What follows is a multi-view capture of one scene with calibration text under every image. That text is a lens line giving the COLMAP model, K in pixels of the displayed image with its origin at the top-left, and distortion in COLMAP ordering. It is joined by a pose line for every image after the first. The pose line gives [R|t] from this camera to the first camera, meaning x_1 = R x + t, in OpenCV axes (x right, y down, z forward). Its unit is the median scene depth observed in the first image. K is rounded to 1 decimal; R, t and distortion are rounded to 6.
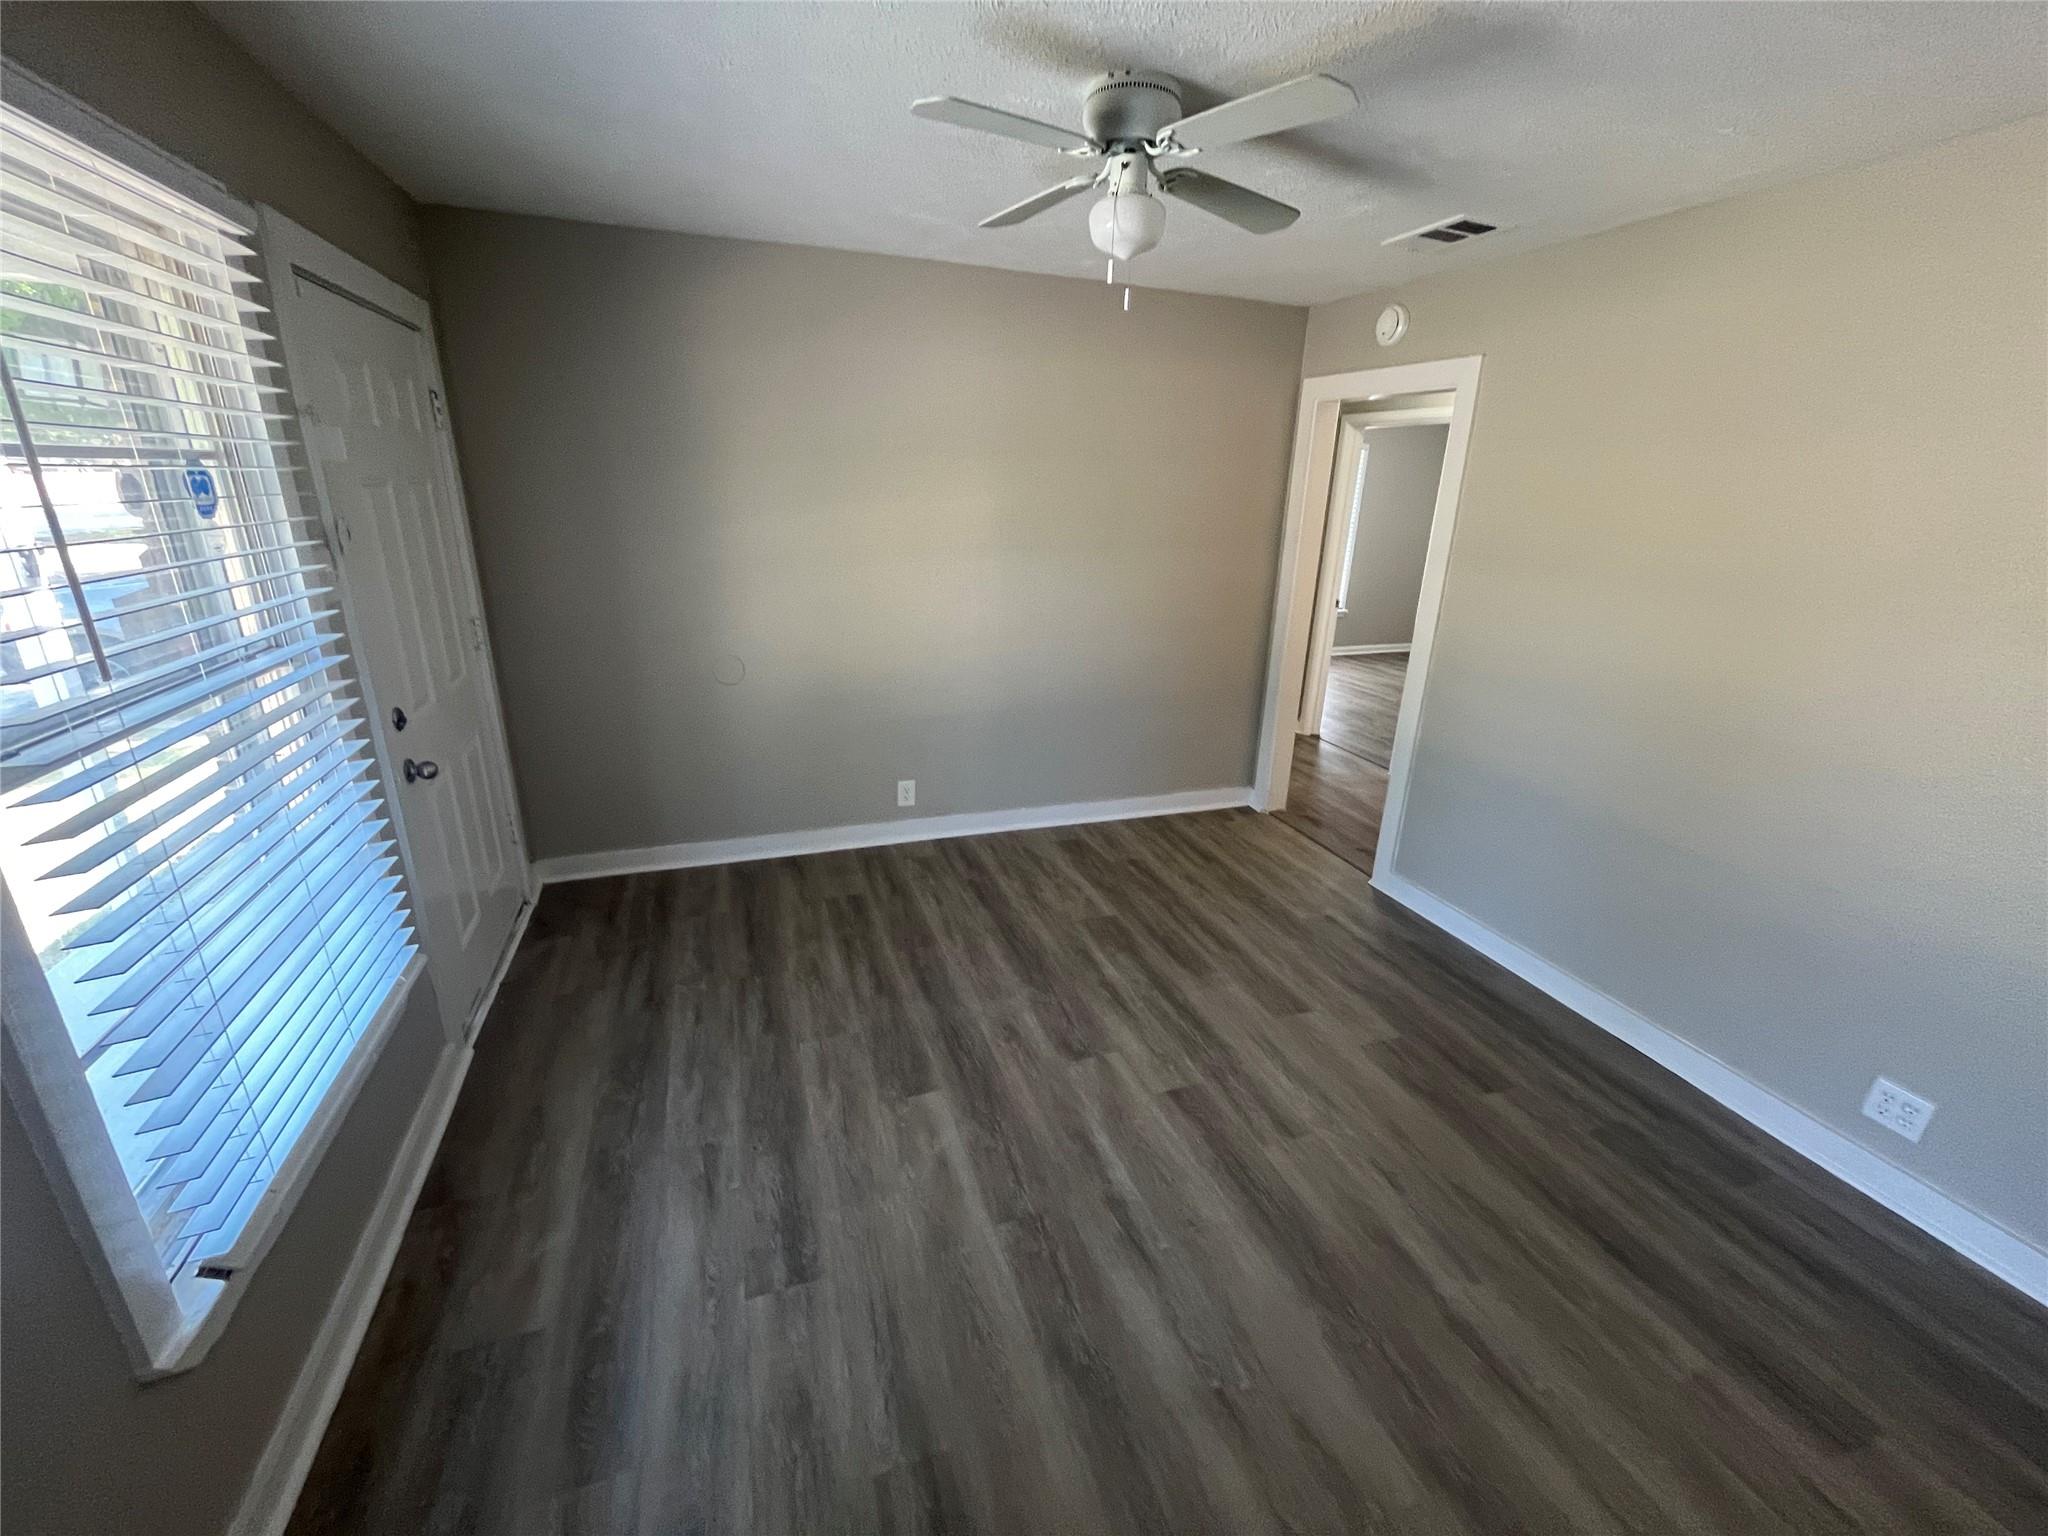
lens RADIAL K [[829.4, 0, 1029.6], [0, 829.4, 766.4], [0, 0, 1]] dist [-0.000464, -0.001013]
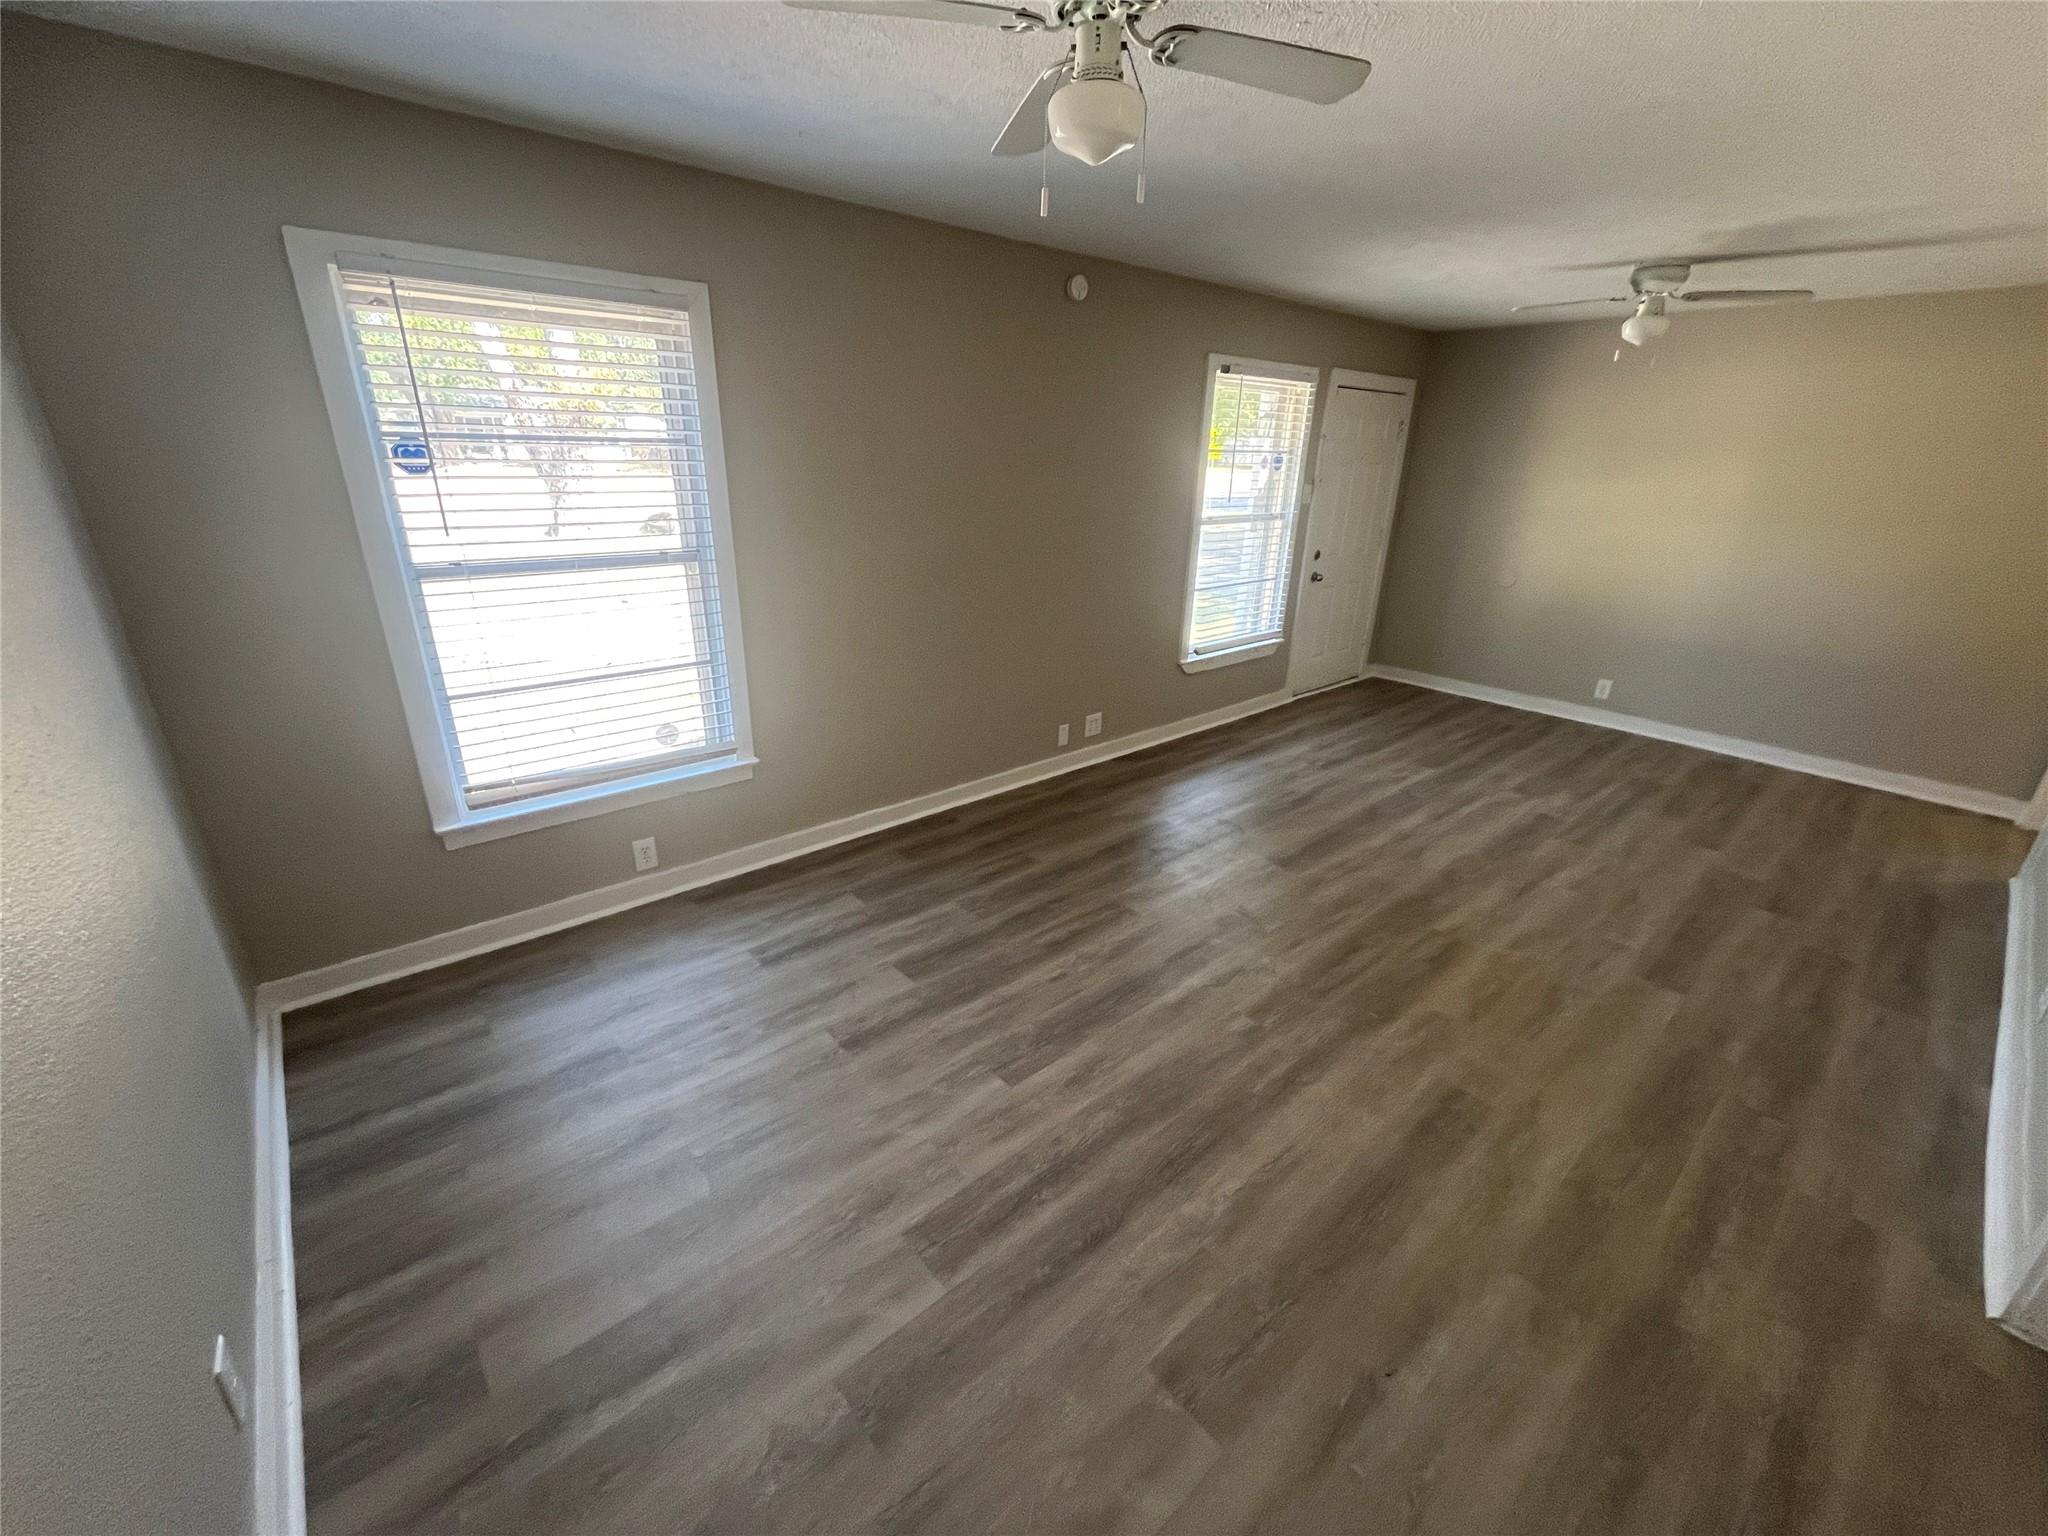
lens RADIAL K [[829.4, 0, 1015.3], [0, 829.4, 776.7], [0, 0, 1]] dist [-0.000464, -0.001013]
pose [[0.355796, 0.324965, -0.876246, 1.172200], [-0.311908, 0.925130, 0.216445, 0.265503], [0.880978, 0.196298, 0.430516, -0.678247]]
